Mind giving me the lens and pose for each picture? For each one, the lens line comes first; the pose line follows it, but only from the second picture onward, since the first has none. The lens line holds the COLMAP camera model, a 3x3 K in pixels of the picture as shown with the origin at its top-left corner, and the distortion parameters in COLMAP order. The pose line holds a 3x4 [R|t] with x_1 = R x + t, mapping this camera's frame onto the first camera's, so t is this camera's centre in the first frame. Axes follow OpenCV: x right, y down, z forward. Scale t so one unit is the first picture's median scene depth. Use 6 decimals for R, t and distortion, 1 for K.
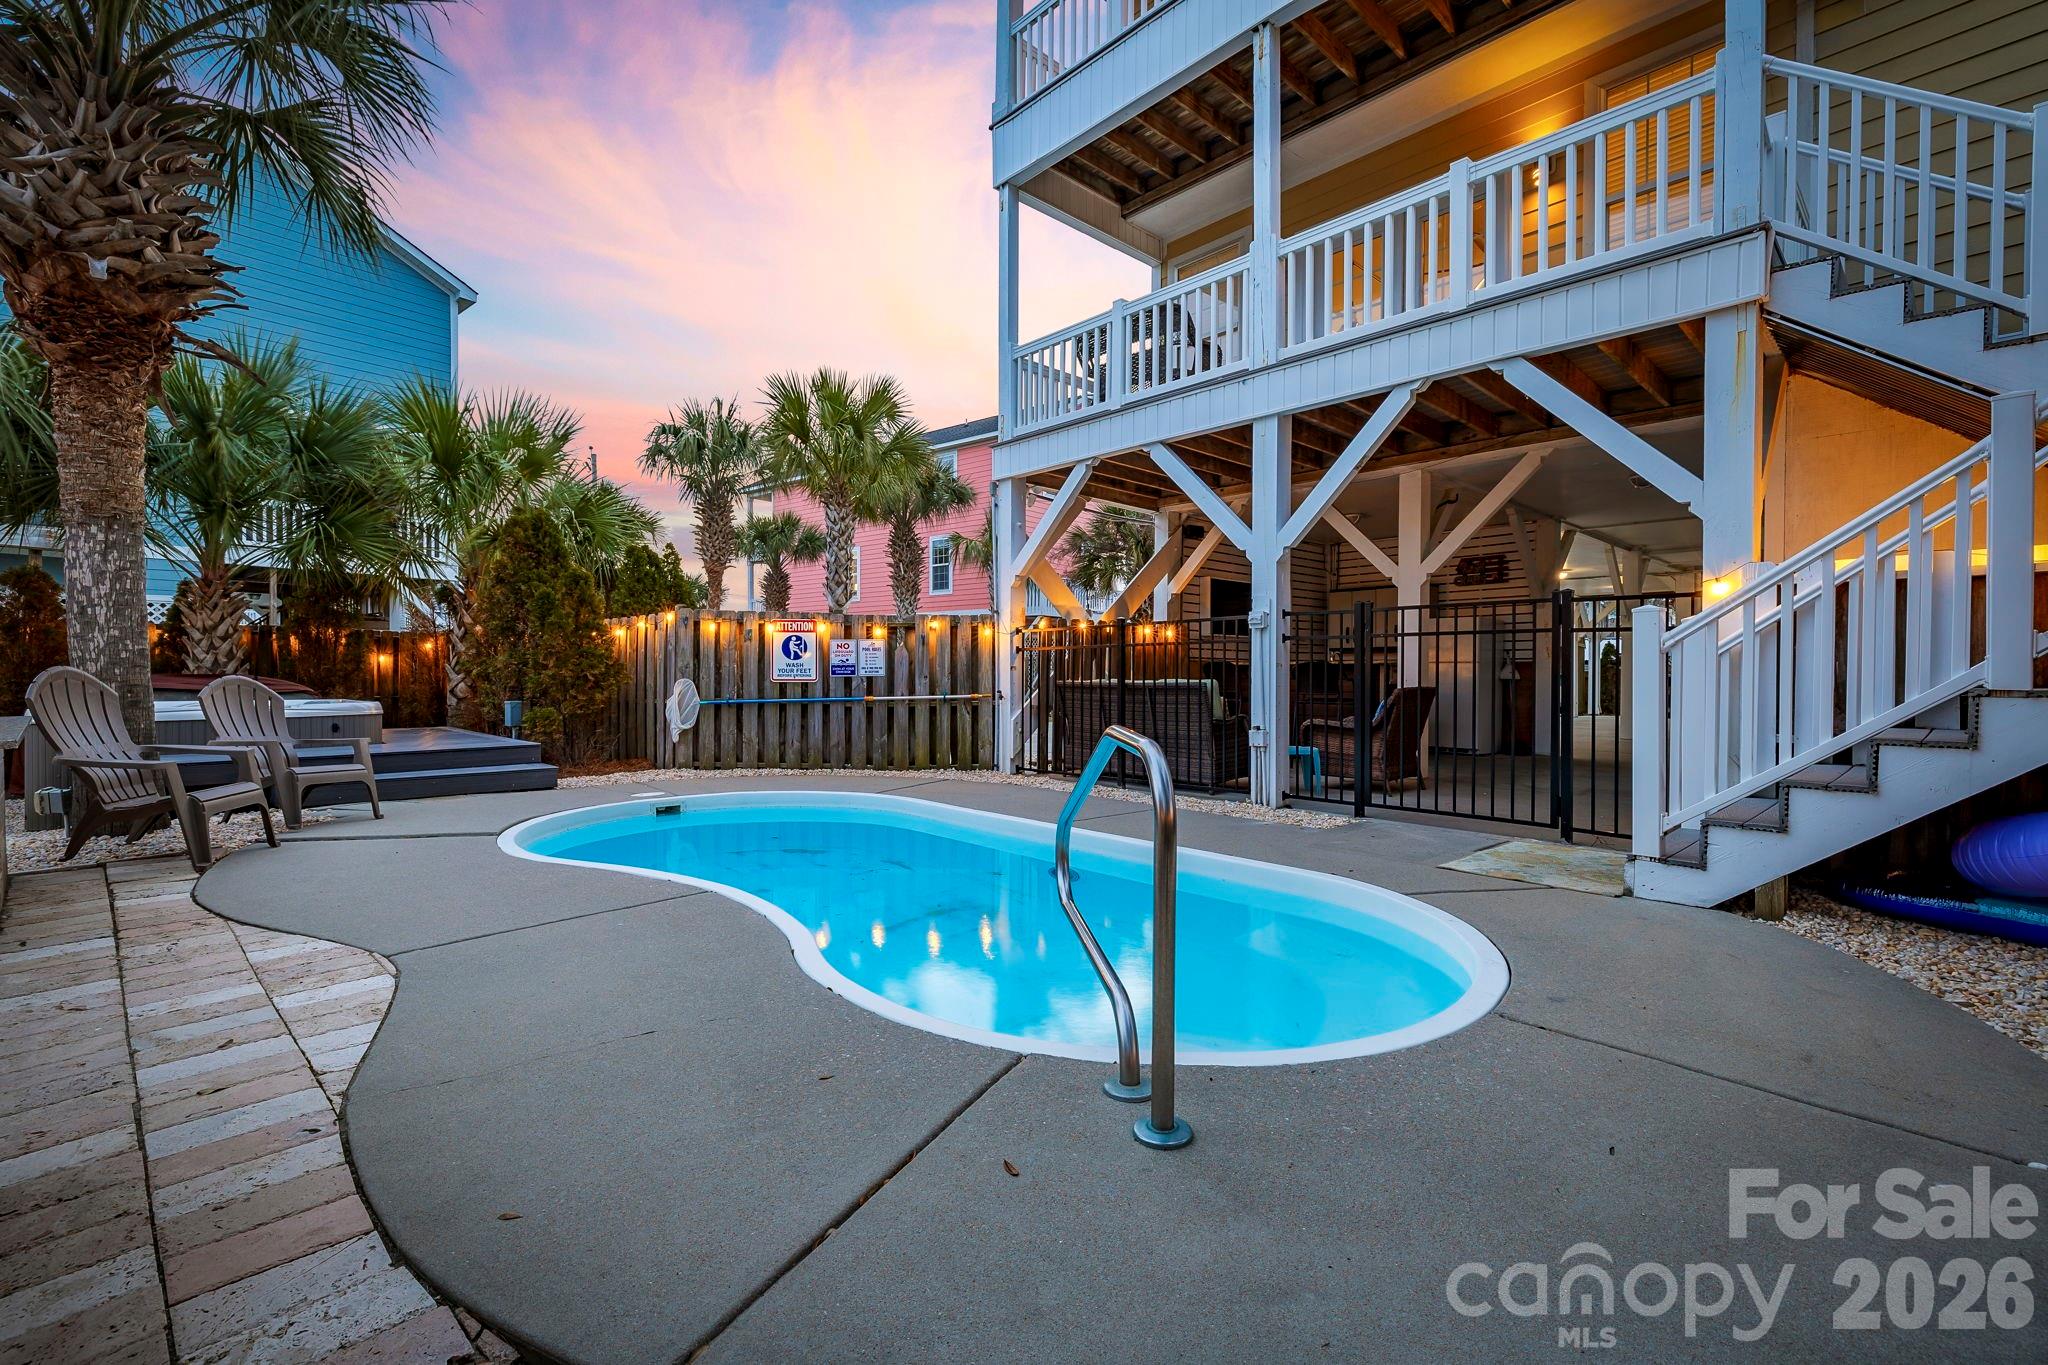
lens RADIAL K [[864.1, 0, 1032.2], [0, 864.1, 681.5], [0, 0, 1]] dist [-0.001148, 0.000186]
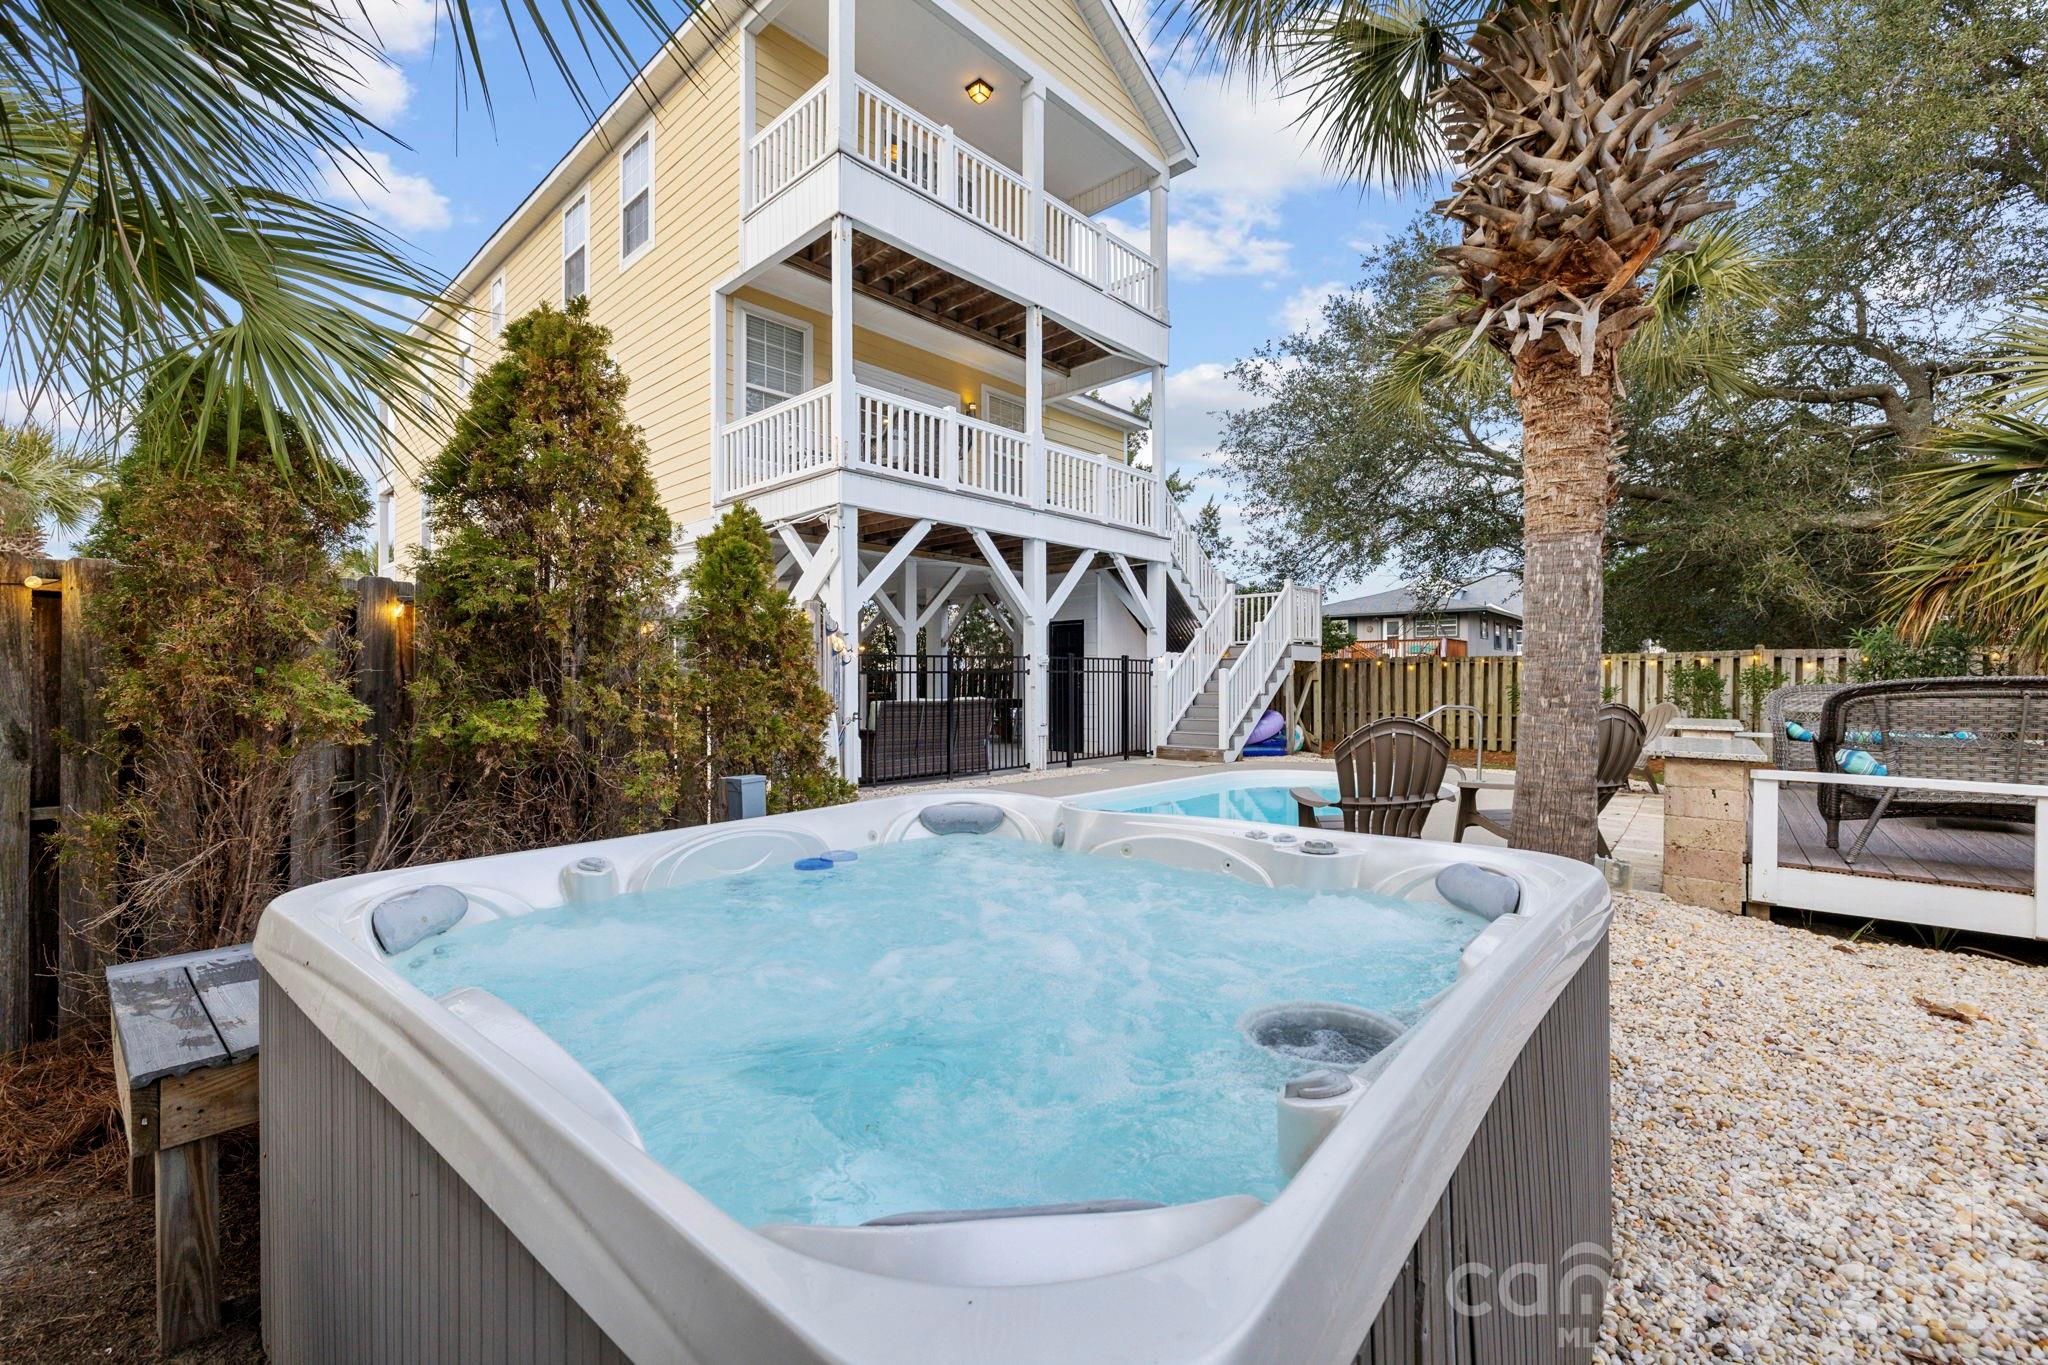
lens RADIAL K [[864.1, 0, 1032.2], [0, 864.1, 681.5], [0, 0, 1]] dist [-0.001148, 0.000186]
pose [[-0.059311, -0.000523, 0.998239, -1.085082], [0.013173, 0.999912, 0.001306, -0.025491], [-0.998153, 0.013227, -0.059299, 0.863803]]
